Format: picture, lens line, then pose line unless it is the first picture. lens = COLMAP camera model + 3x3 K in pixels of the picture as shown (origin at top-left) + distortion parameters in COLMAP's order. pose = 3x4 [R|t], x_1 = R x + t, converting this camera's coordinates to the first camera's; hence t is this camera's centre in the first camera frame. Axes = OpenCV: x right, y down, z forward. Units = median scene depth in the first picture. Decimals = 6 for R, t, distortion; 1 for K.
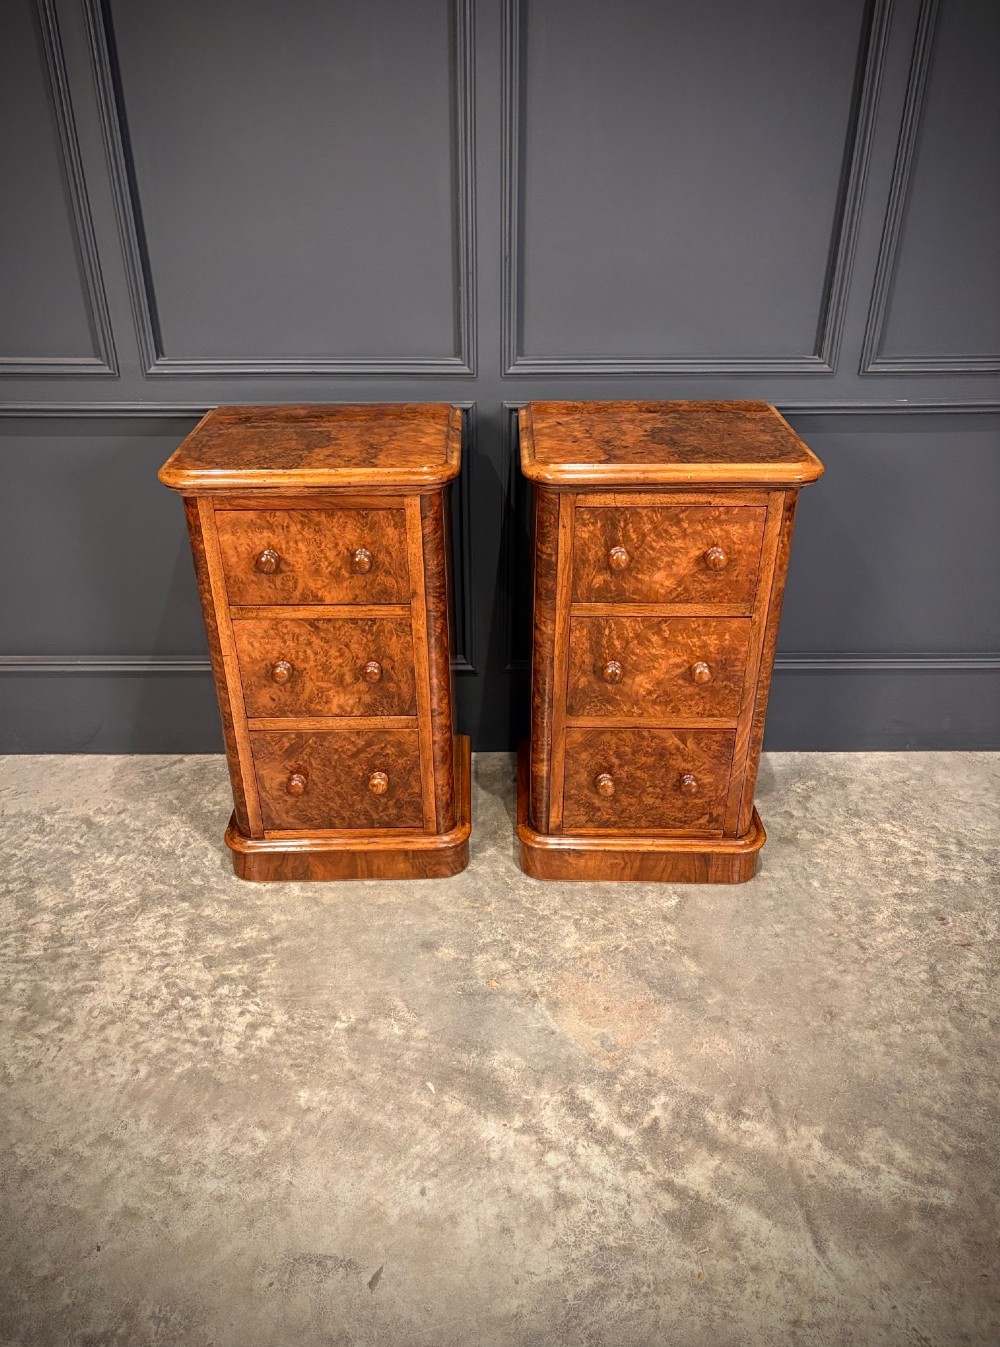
lens RADIAL K [[1005.5, 0, 480.0], [0, 1005.5, 668.3], [0, 0, 1]] dist [-0.001231, 0.016329]
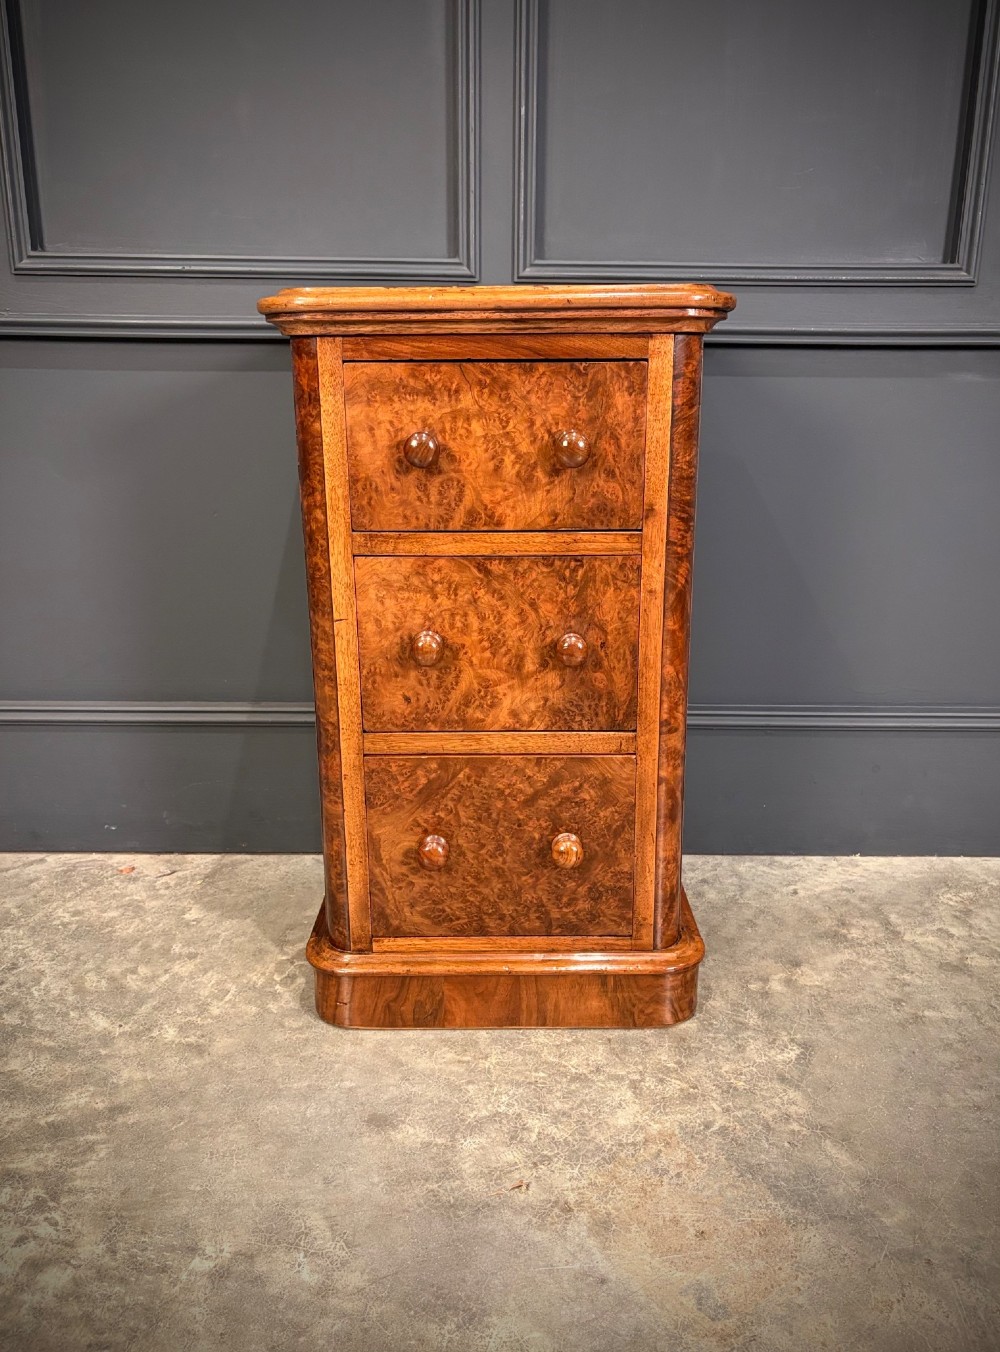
lens RADIAL K [[1024.3, 0, 505.9], [0, 1024.3, 681.7], [0, 0, 1]] dist [0.033488, -0.051641]
pose [[0.999824, 0.012214, 0.014225, 0.009856], [-0.008871, 0.976572, -0.215007, 0.166420], [-0.016518, 0.214843, 0.976509, 0.393301]]
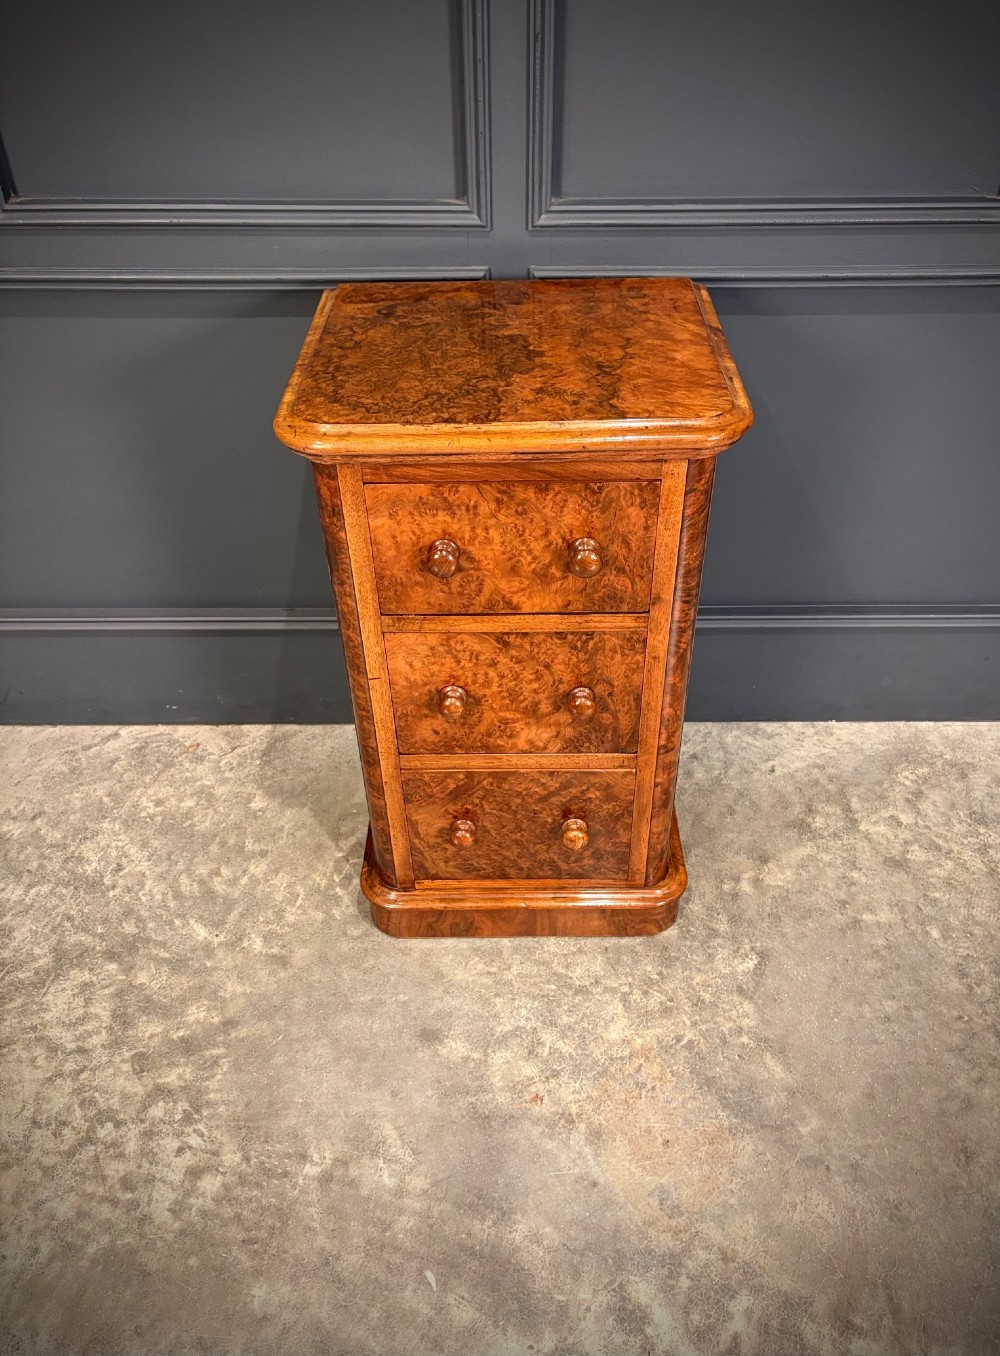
lens RADIAL K [[1015.6, 0, 506.4], [0, 1015.6, 669.2], [0, 0, 1]] dist [-0.000969, 0.015841]
pose [[0.999987, -0.001810, 0.004799, 0.003610], [0.000830, 0.980464, 0.196698, -0.156476], [-0.005062, -0.196692, 0.980452, 0.322088]]
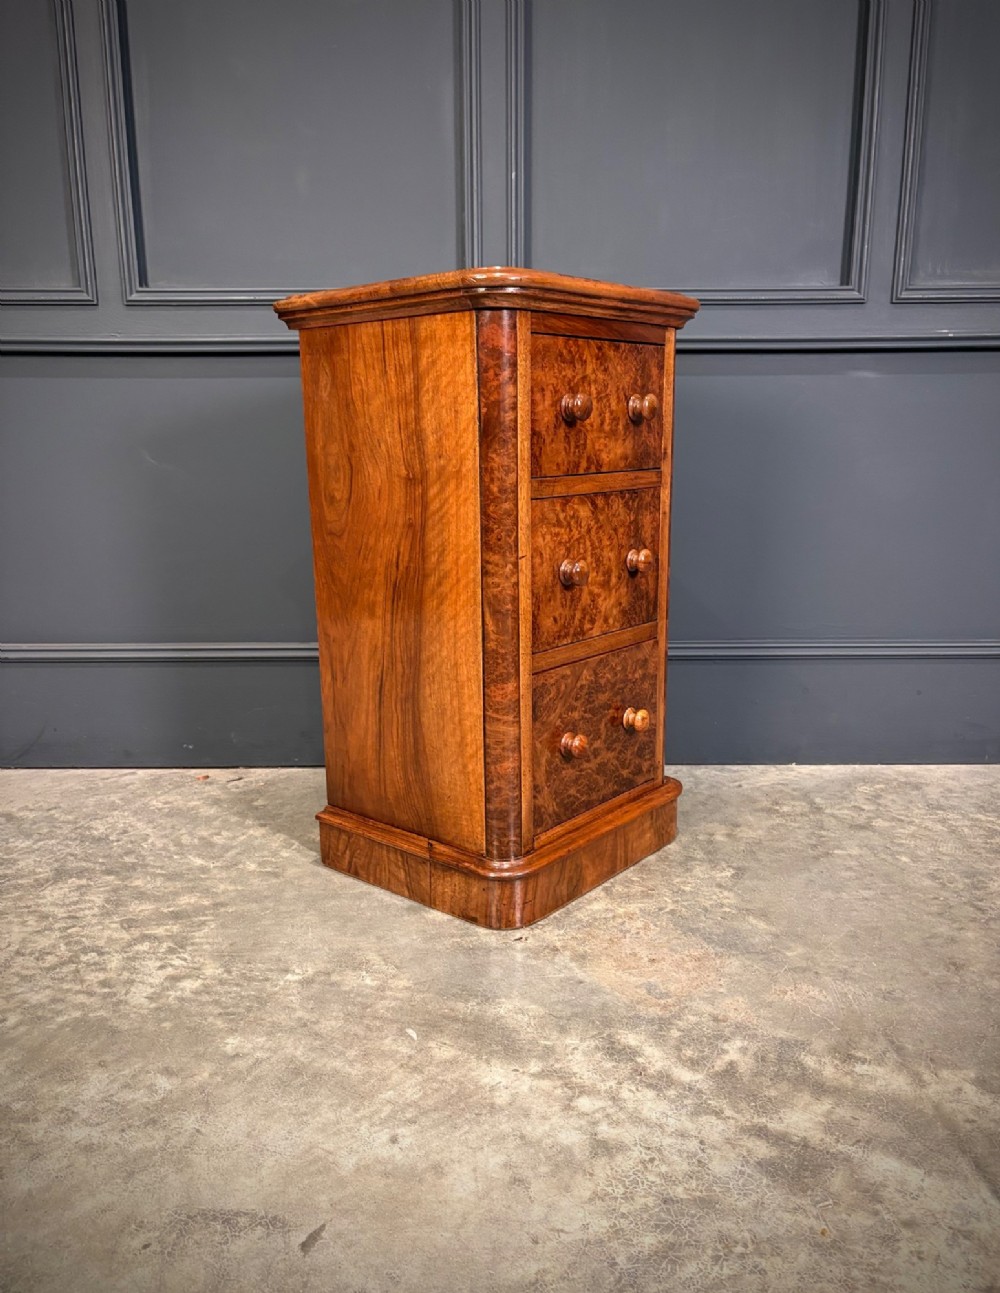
lens RADIAL K [[995.6, 0, 490.1], [0, 995.6, 683.9], [0, 0, 1]] dist [0.010552, -0.009202]
pose [[0.999999, 0.001578, 0.000218, 0.005577], [-0.001465, 0.964714, -0.263297, 0.331481], [-0.000626, 0.263297, 0.964715, 0.230860]]
